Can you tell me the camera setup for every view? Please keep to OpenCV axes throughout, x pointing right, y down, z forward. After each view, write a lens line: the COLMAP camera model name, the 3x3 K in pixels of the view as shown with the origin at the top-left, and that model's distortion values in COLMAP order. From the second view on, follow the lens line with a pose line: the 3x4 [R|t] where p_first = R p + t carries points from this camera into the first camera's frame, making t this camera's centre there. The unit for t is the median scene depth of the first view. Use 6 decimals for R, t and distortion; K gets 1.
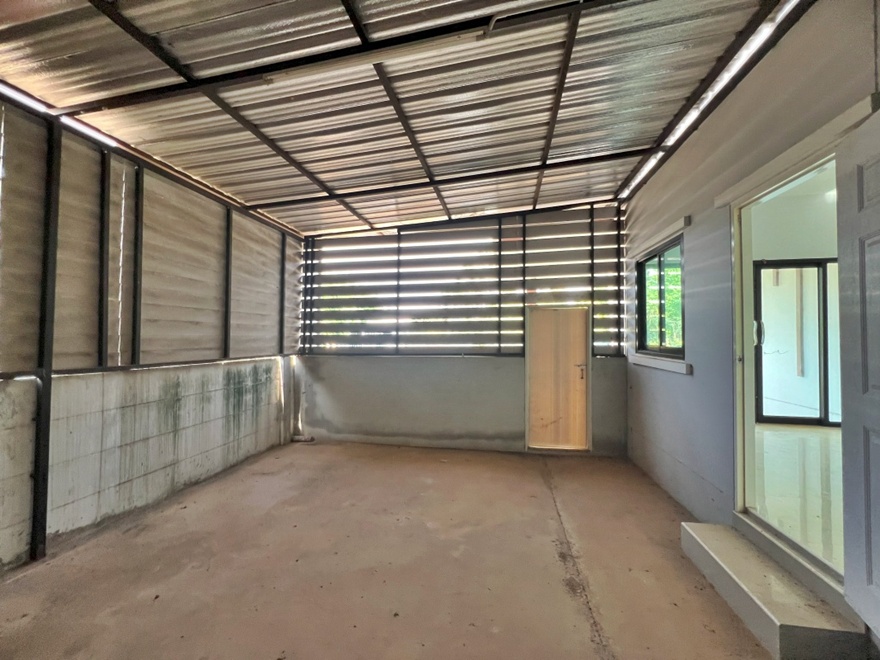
lens RADIAL K [[368.1, 0, 441.5], [0, 368.1, 333.5], [0, 0, 1]] dist [-0.002236, 0.000542]
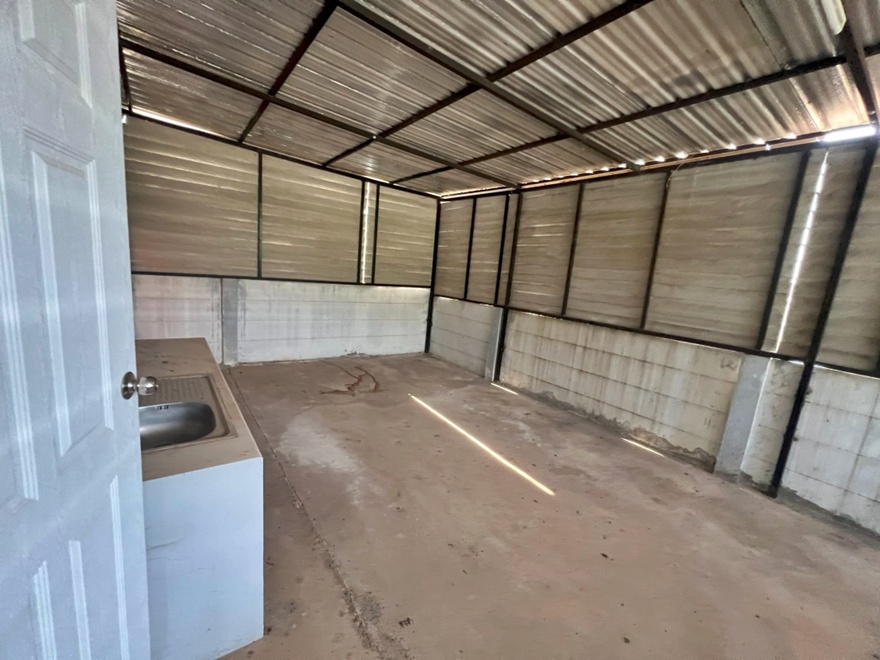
lens RADIAL K [[368.1, 0, 438.9], [0, 368.1, 332.5], [0, 0, 1]] dist [-0.002236, 0.000542]
pose [[-0.691300, 0.057593, -0.720269, 0.650251], [-0.082973, 0.983897, 0.158309, -0.081065], [0.717788, 0.169202, -0.675390, 0.913949]]
